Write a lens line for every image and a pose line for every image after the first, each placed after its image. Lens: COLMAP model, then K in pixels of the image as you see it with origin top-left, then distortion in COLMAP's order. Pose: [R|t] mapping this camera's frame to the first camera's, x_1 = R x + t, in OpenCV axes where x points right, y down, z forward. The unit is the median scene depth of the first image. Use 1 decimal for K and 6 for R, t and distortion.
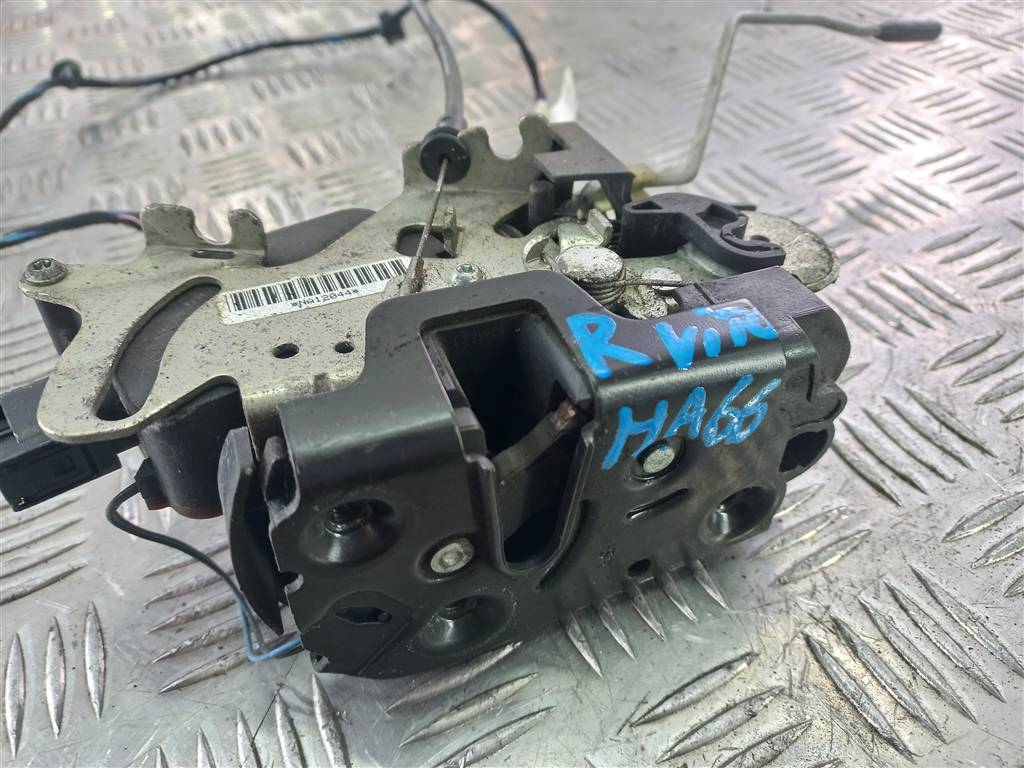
lens RADIAL K [[768.3, 0, 512.0], [0, 768.3, 384.0], [0, 0, 1]] dist [-0.013626, 0.005363]
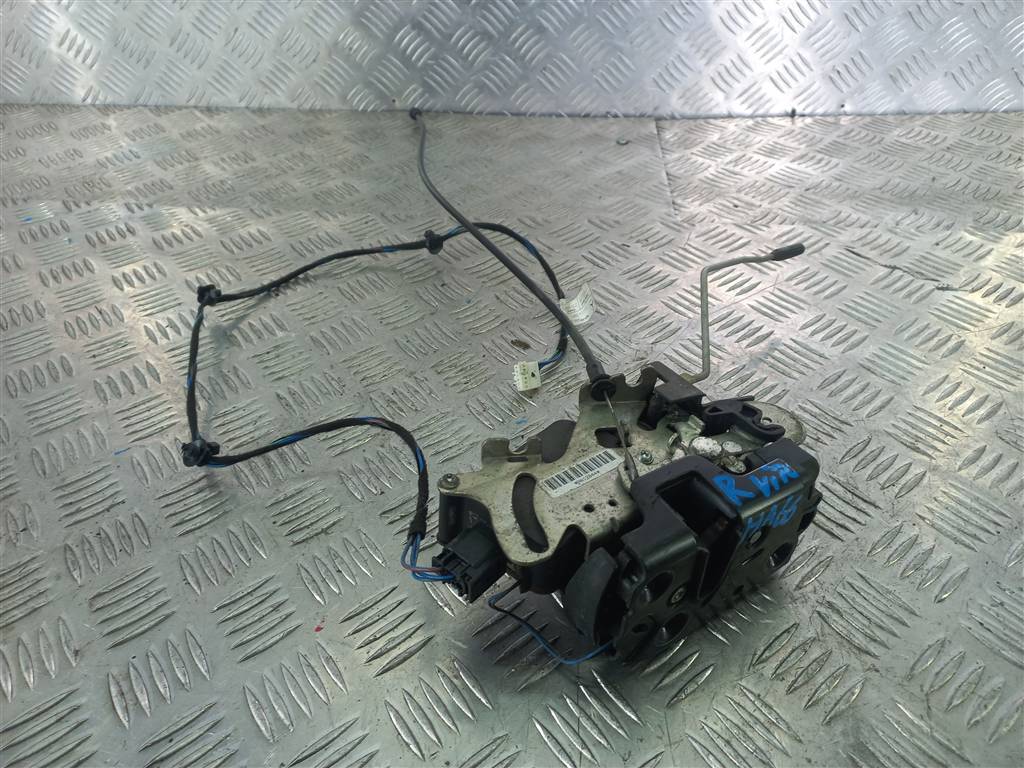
lens RADIAL K [[746.9, 0, 512.0], [0, 746.9, 384.0], [0, 0, 1]] dist [0.054783, -0.089987]
pose [[0.979030, -0.094886, 0.180269, -0.656816], [0.109216, 0.991459, -0.071282, -0.202274], [-0.171966, 0.089475, 0.981031, -0.811998]]
